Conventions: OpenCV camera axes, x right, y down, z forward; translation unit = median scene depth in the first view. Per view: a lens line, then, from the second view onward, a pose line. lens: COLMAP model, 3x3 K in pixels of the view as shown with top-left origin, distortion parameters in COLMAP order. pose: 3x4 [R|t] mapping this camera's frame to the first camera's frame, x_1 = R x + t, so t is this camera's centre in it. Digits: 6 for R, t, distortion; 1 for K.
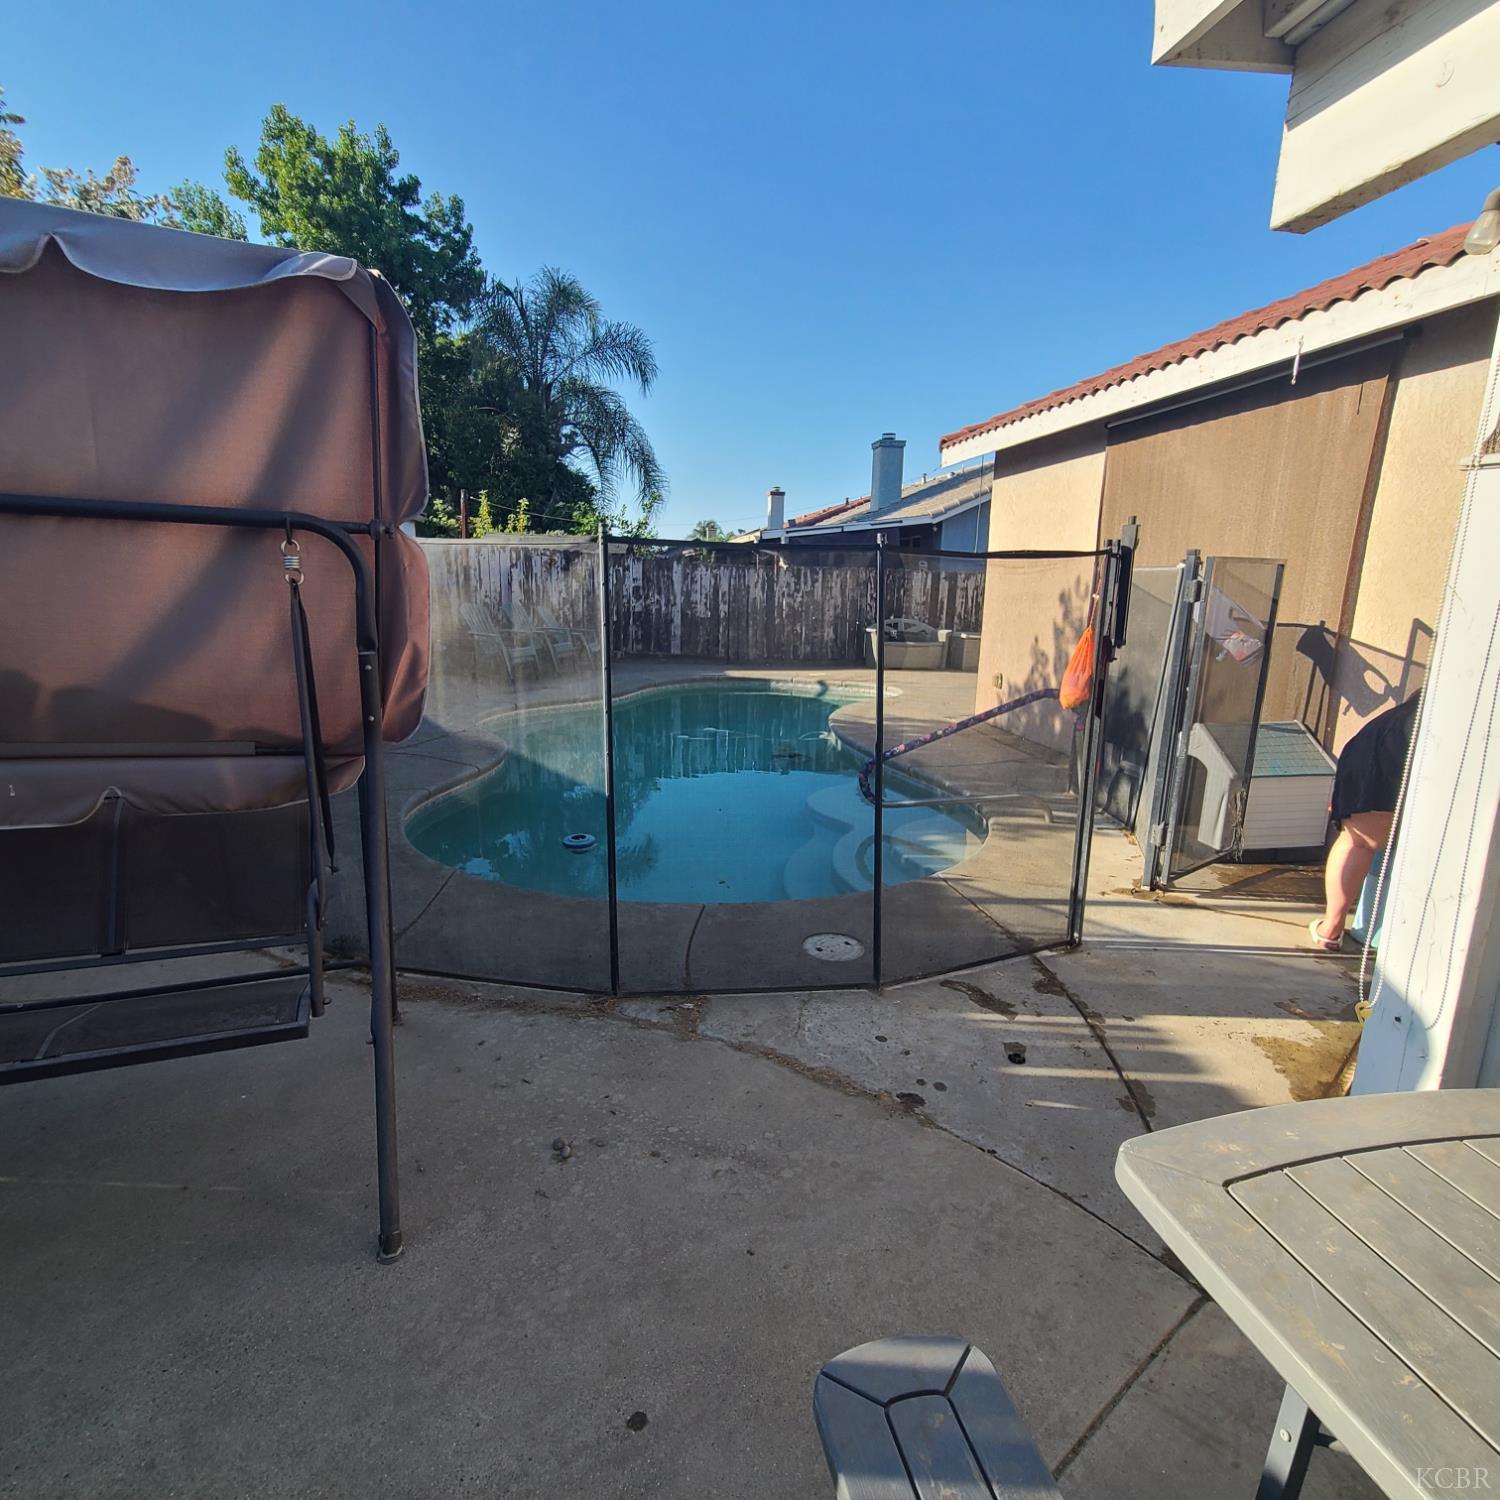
lens RADIAL K [[834.9, 0, 710.9], [0, 834.9, 748.5], [0, 0, 1]] dist [0.000234, -0.000373]
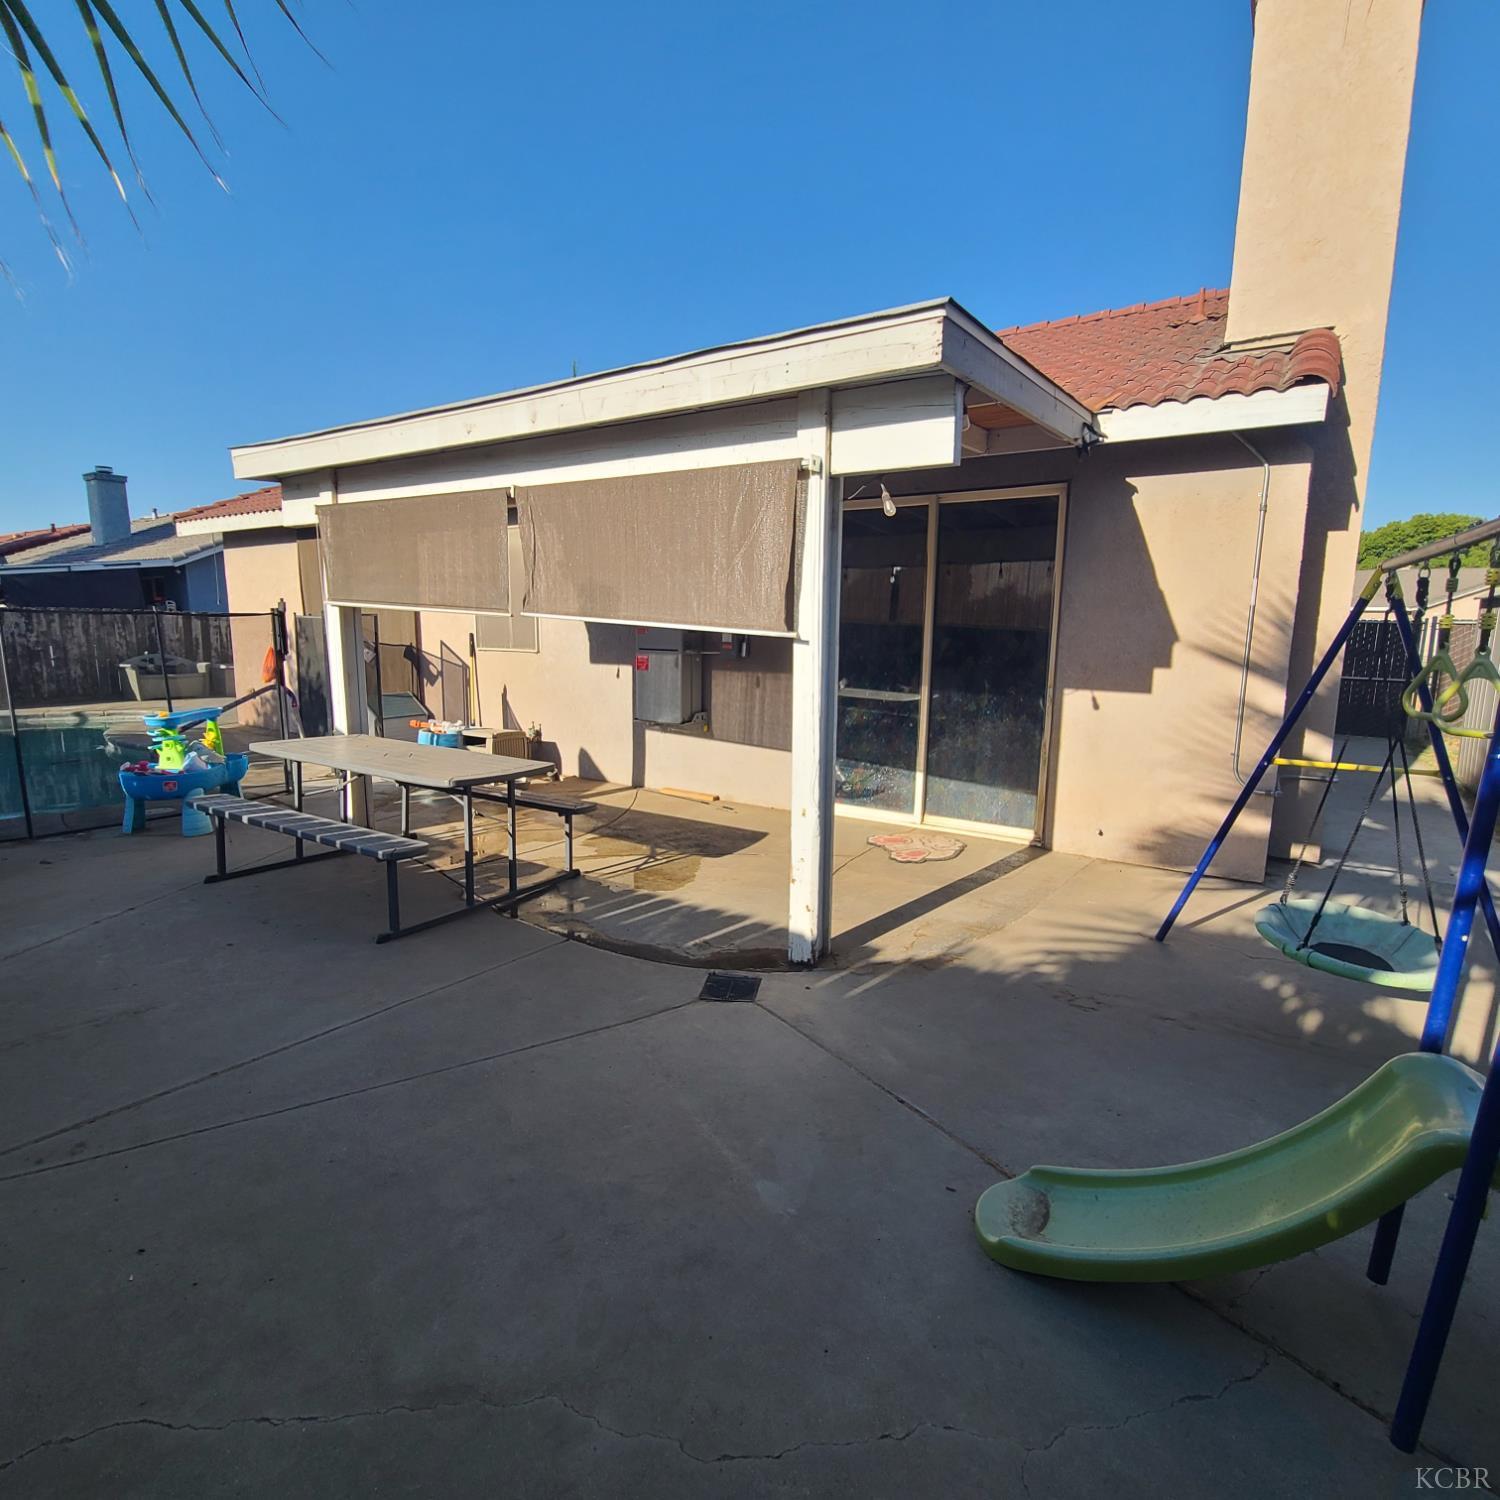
lens RADIAL K [[797.2, 0, 745.3], [0, 797.2, 743.5], [0, 0, 1]] dist [0.002027, -0.002438]
pose [[0.650763, -0.120652, 0.749634, -0.075387], [0.150955, 0.988144, 0.027995, 0.052726], [-0.744124, 0.094942, 0.661260, -0.287659]]
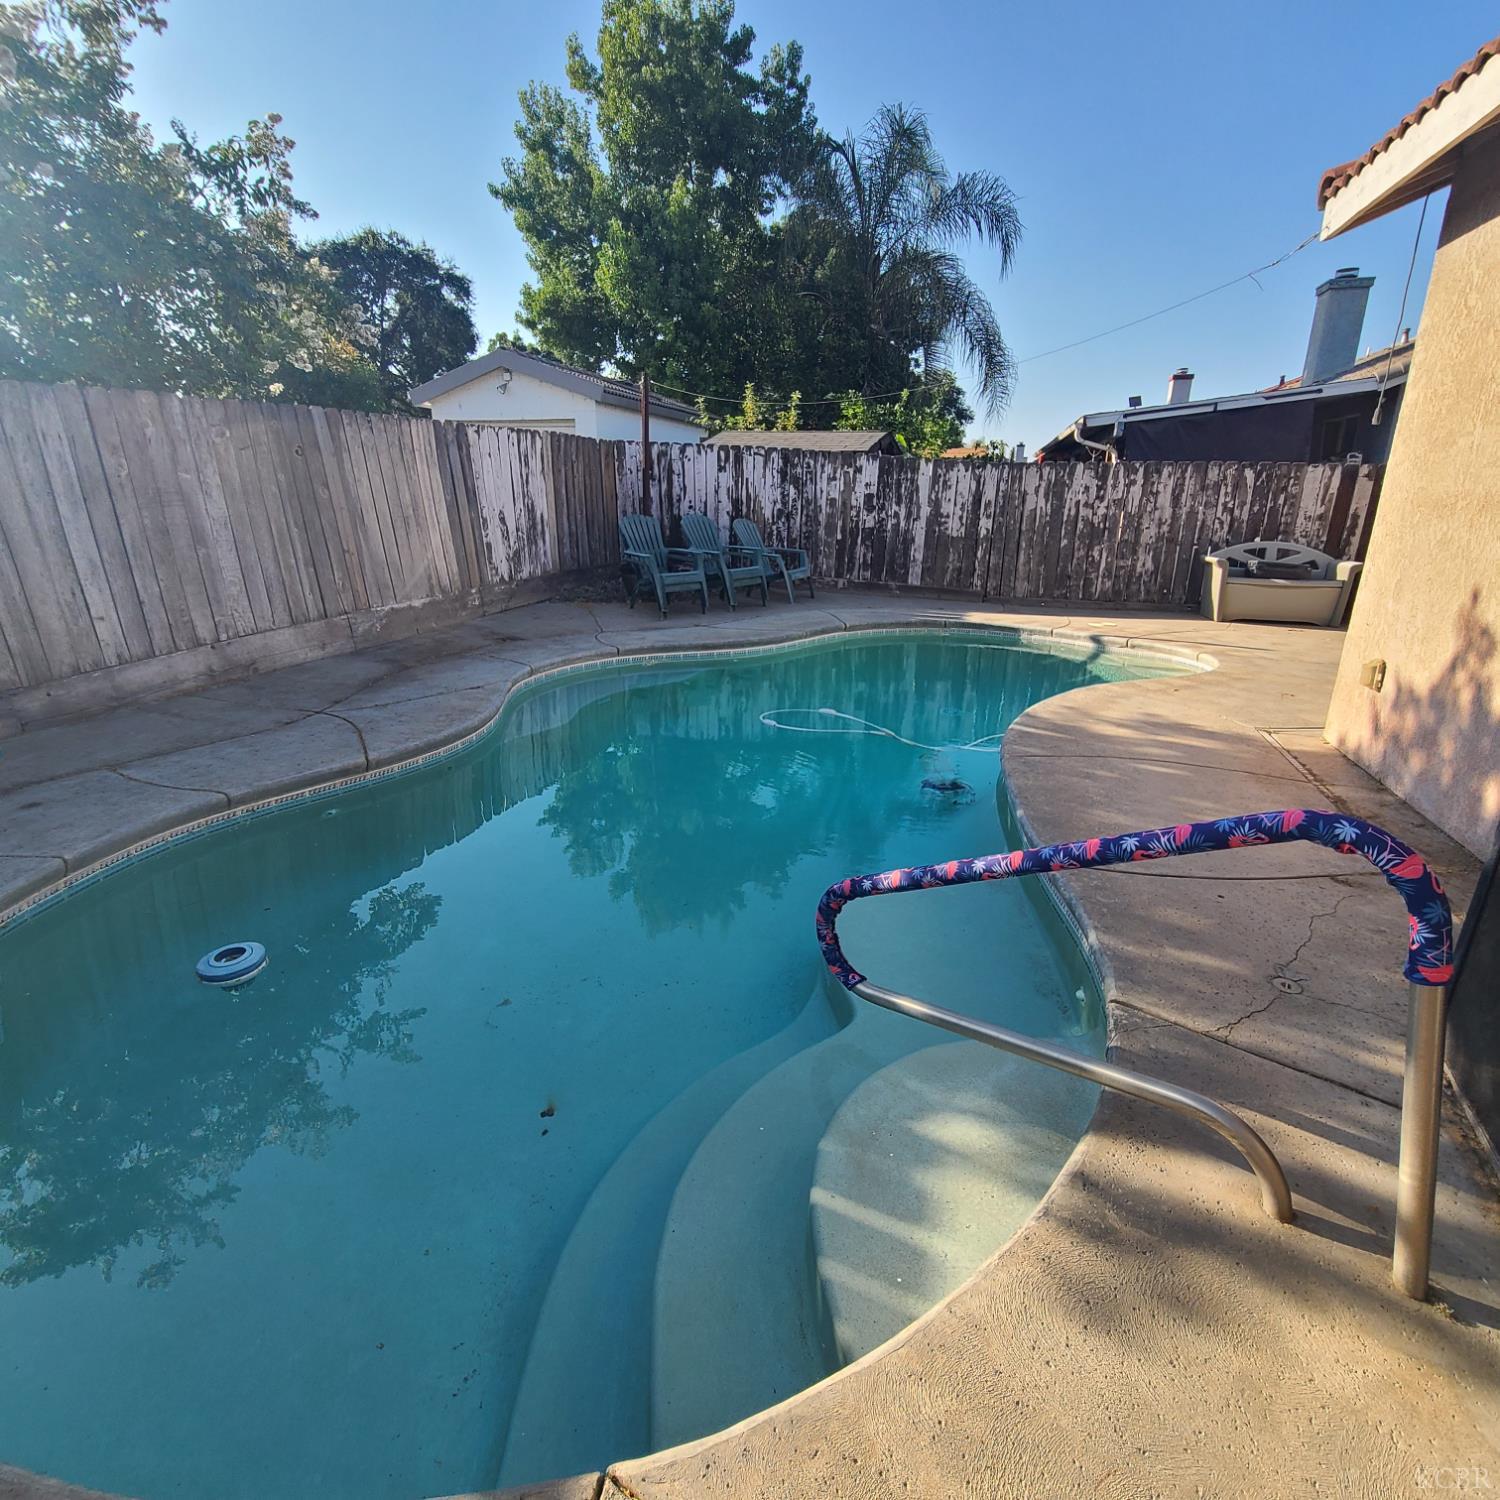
lens RADIAL K [[815.0, 0, 743.3], [0, 815.0, 750.8], [0, 0, 1]] dist [0.002843, -0.002980]
pose [[0.914073, 0.114504, -0.389051, 0.119785], [-0.073307, 0.990162, 0.119186, -0.040975], [0.398870, -0.080425, 0.913474, 0.248642]]
